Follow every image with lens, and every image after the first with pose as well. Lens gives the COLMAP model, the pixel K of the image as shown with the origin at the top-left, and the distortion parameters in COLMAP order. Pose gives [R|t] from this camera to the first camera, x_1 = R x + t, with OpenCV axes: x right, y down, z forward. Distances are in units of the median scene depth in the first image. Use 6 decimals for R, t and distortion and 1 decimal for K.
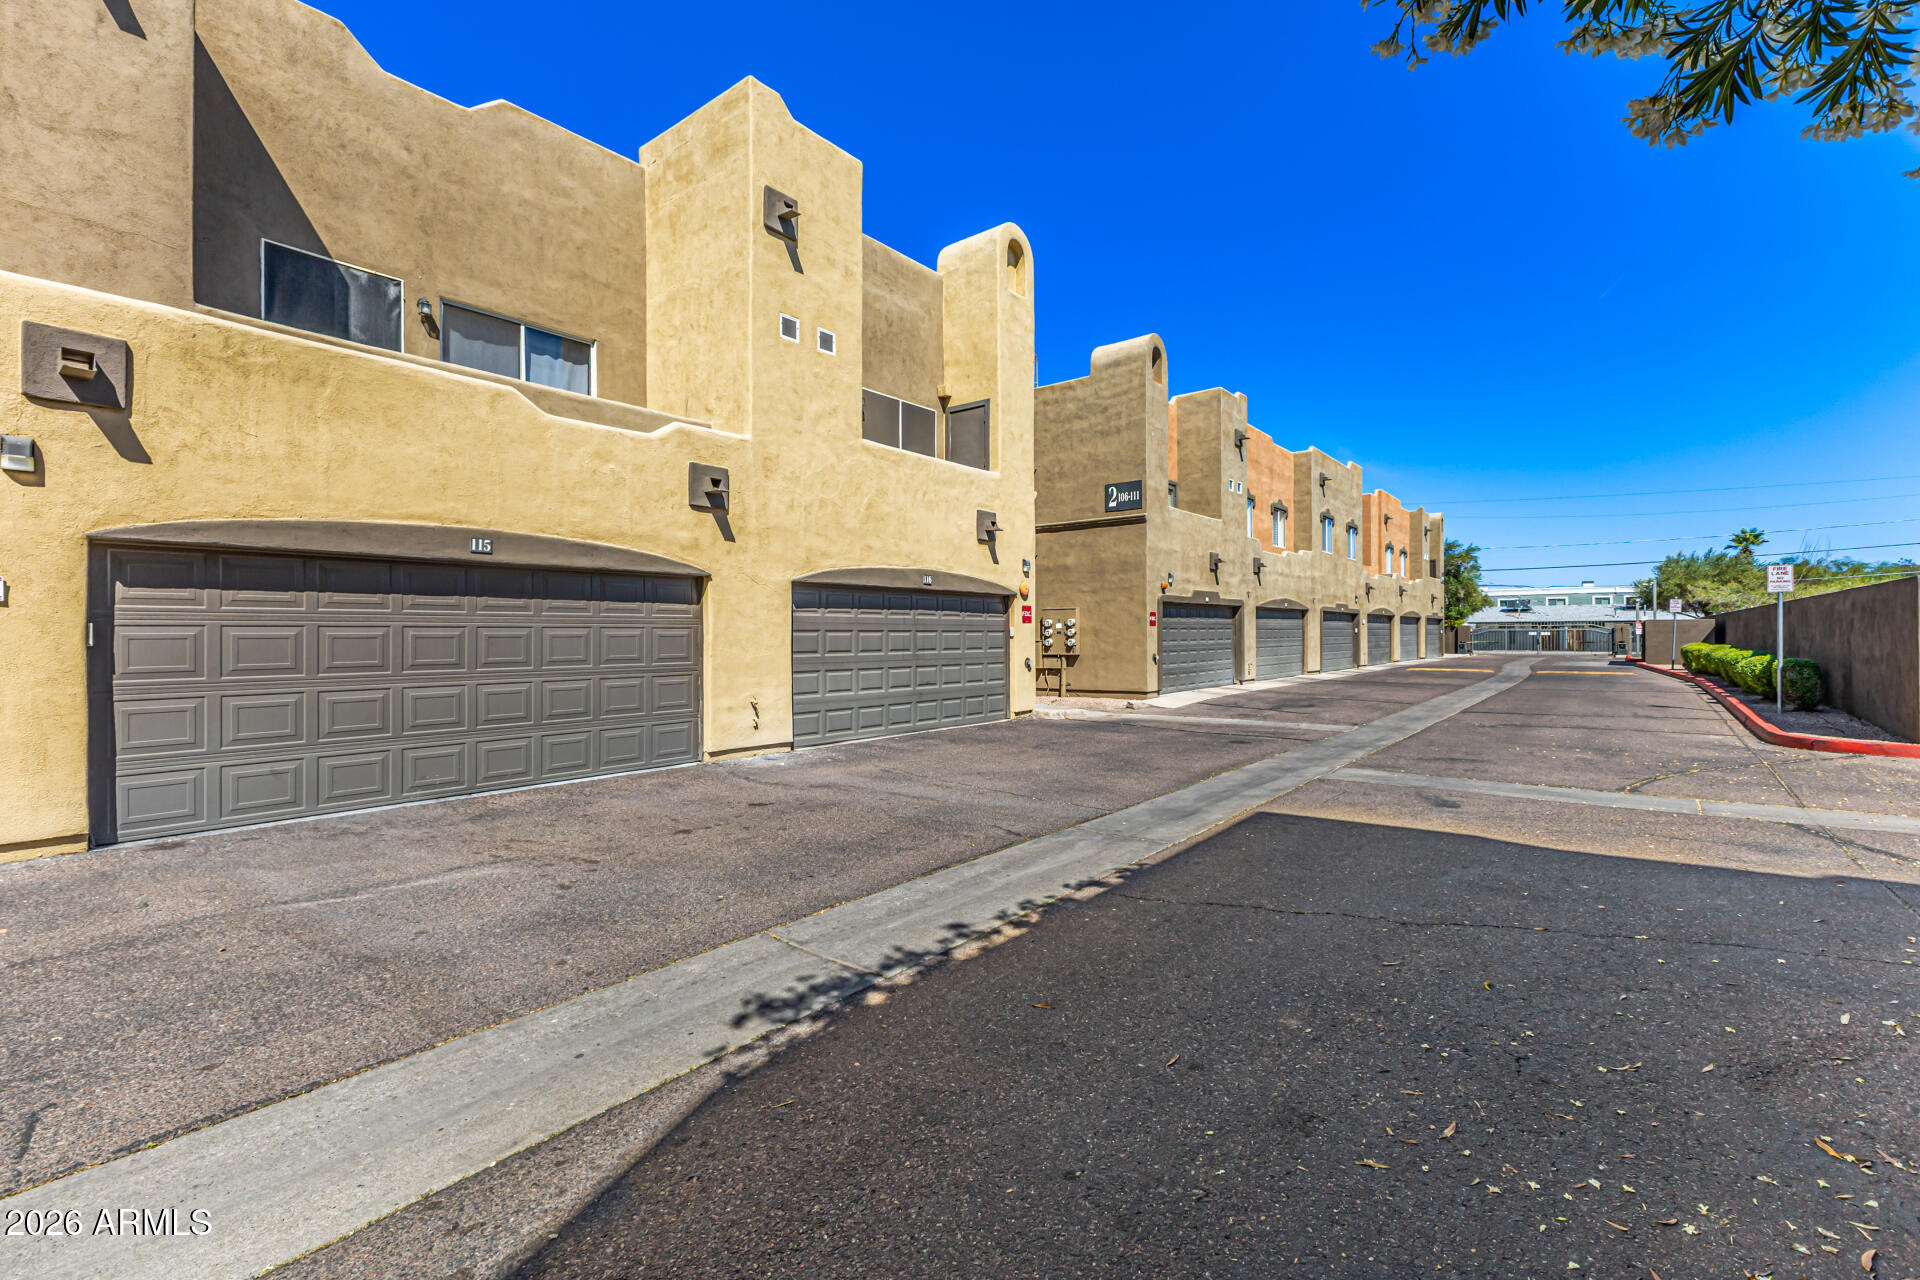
lens RADIAL K [[825.8, 0, 953.3], [0, 825.8, 629.9], [0, 0, 1]] dist [0.006614, -0.000680]
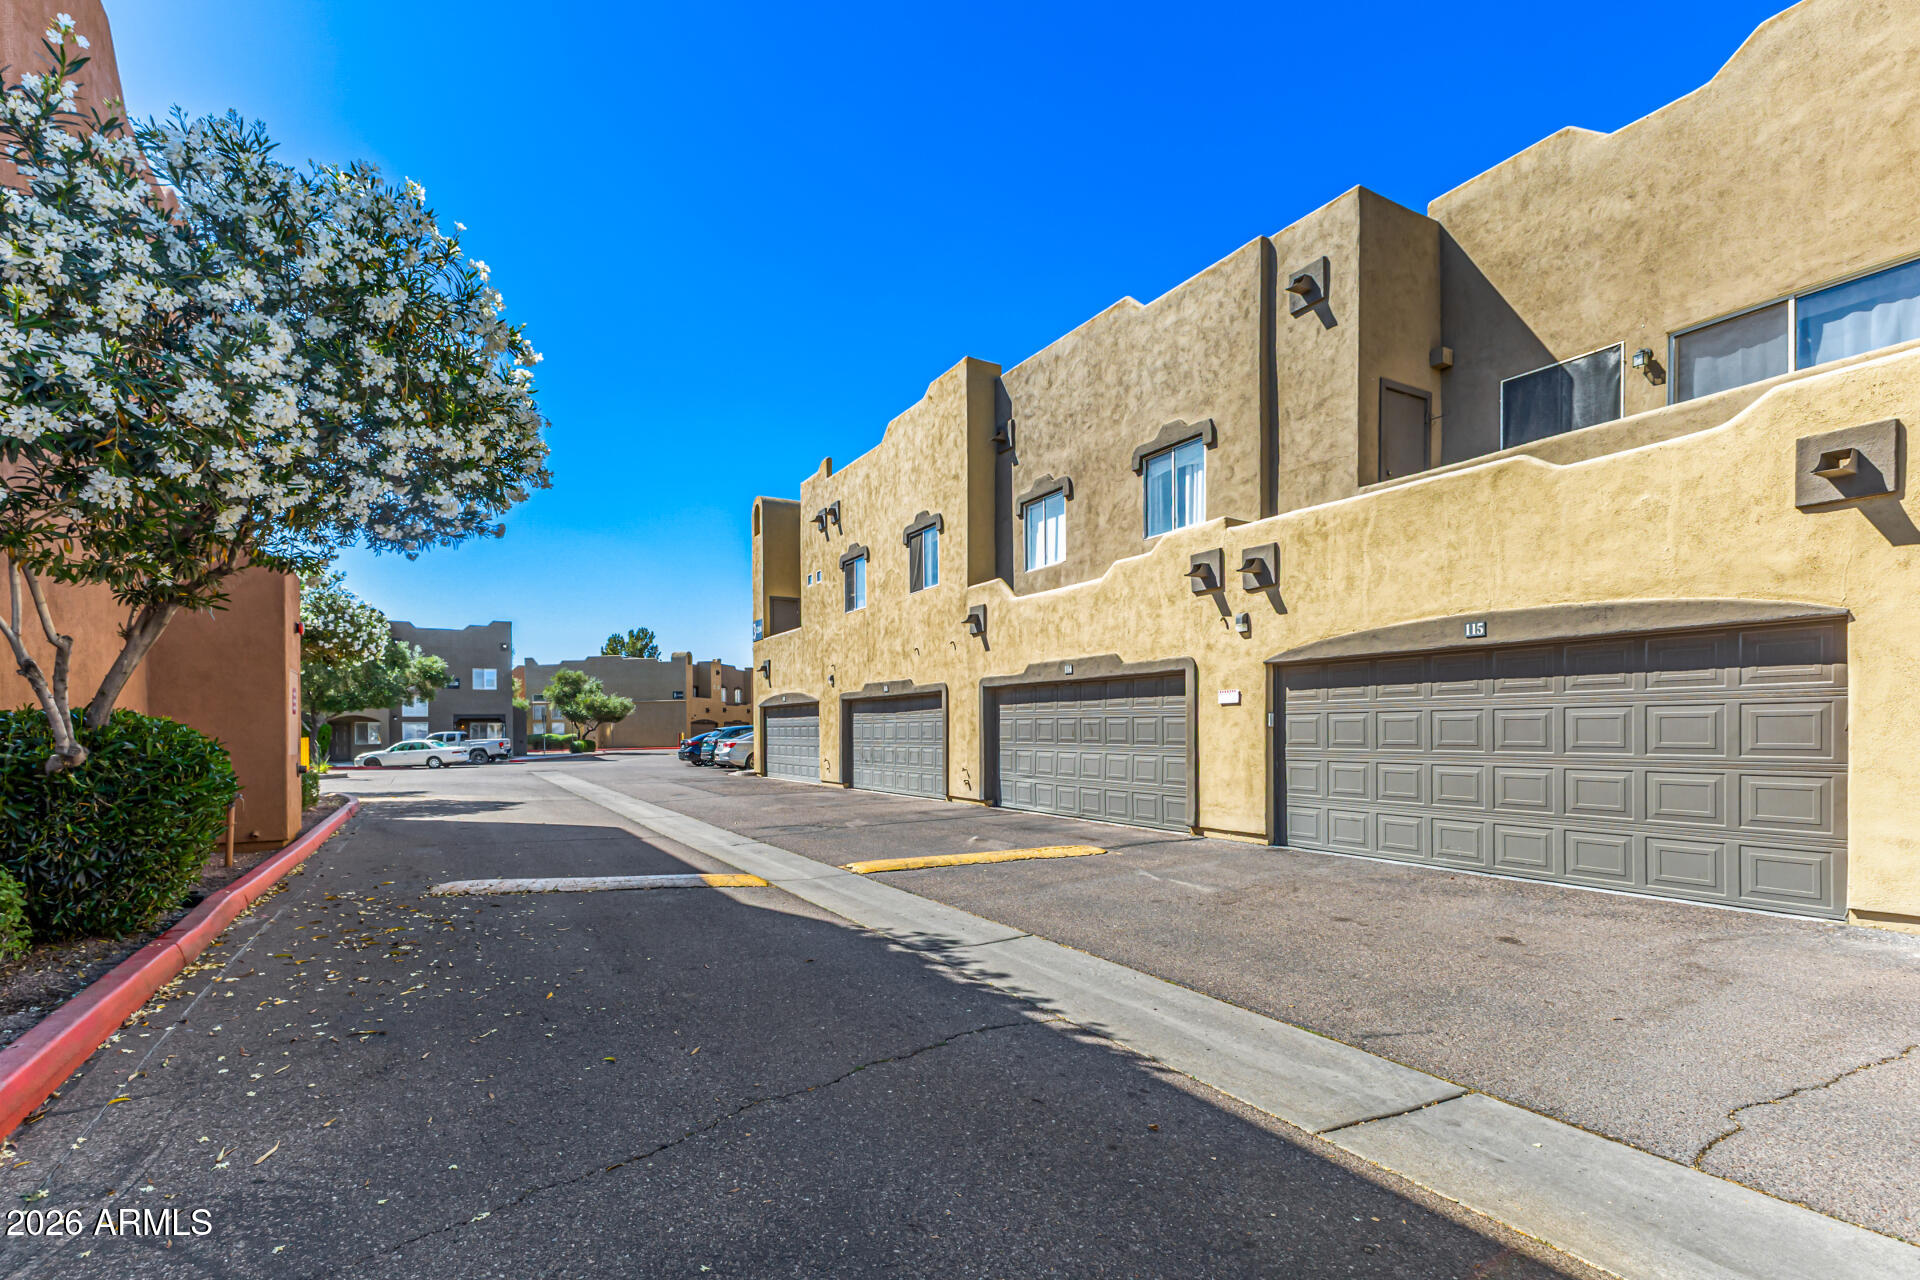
lens RADIAL K [[855.4, 0, 957.4], [0, 855.4, 733.4], [0, 0, 1]] dist [0.001573, -0.000512]
pose [[-0.342105, 0.011137, -0.939596, 0.545505], [0.015425, 0.999862, 0.006235, 0.008075], [0.939535, -0.012360, -0.342229, 0.649319]]
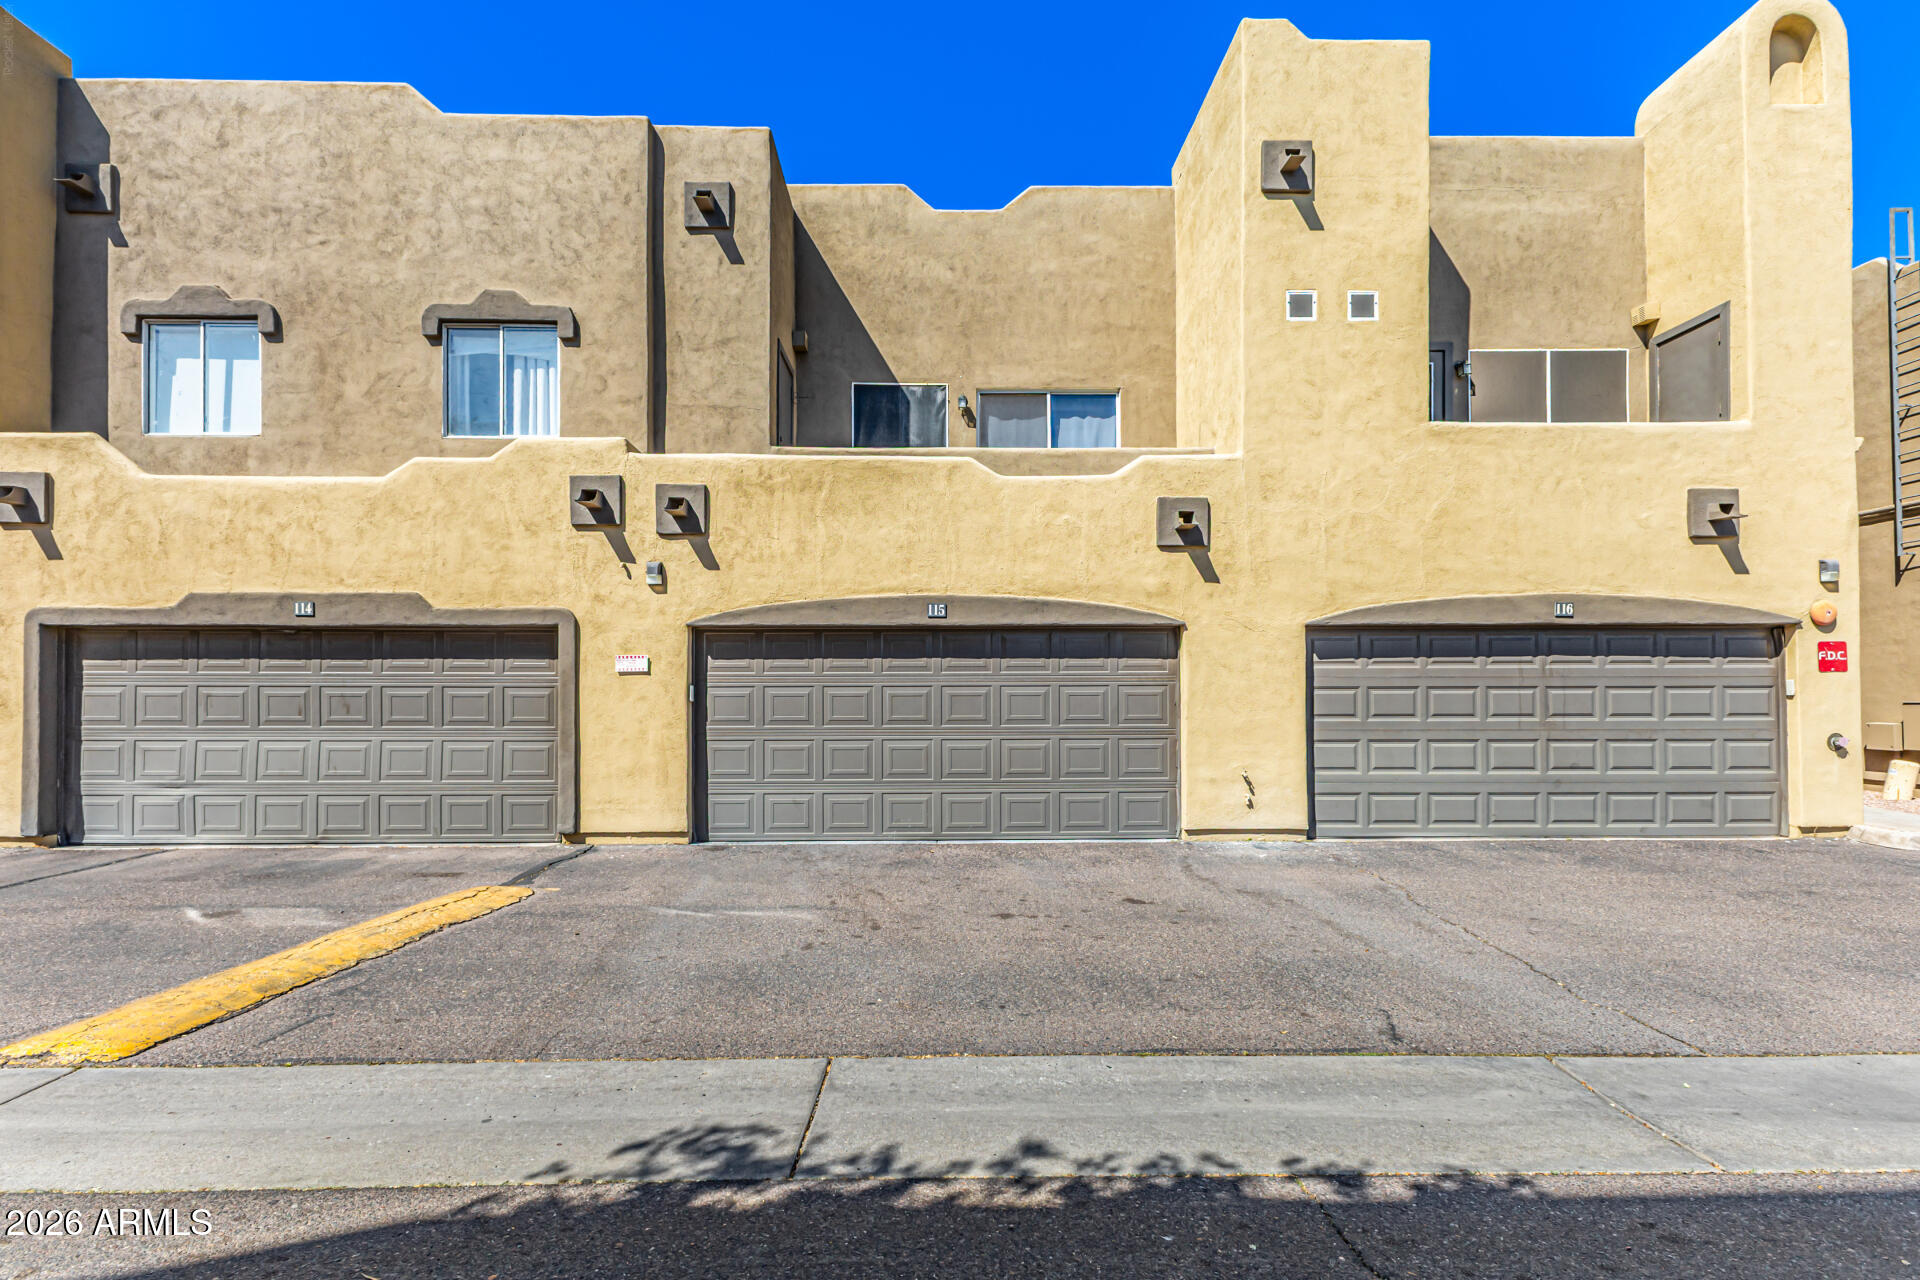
lens RADIAL K [[843.3, 0, 957.7], [0, 843.3, 678.5], [0, 0, 1]] dist [0.008736, -0.001125]
pose [[0.642880, -0.011634, -0.765879, 0.244123], [0.005368, 0.999929, -0.010684, -0.001348], [0.765948, 0.002757, 0.642896, 0.270358]]
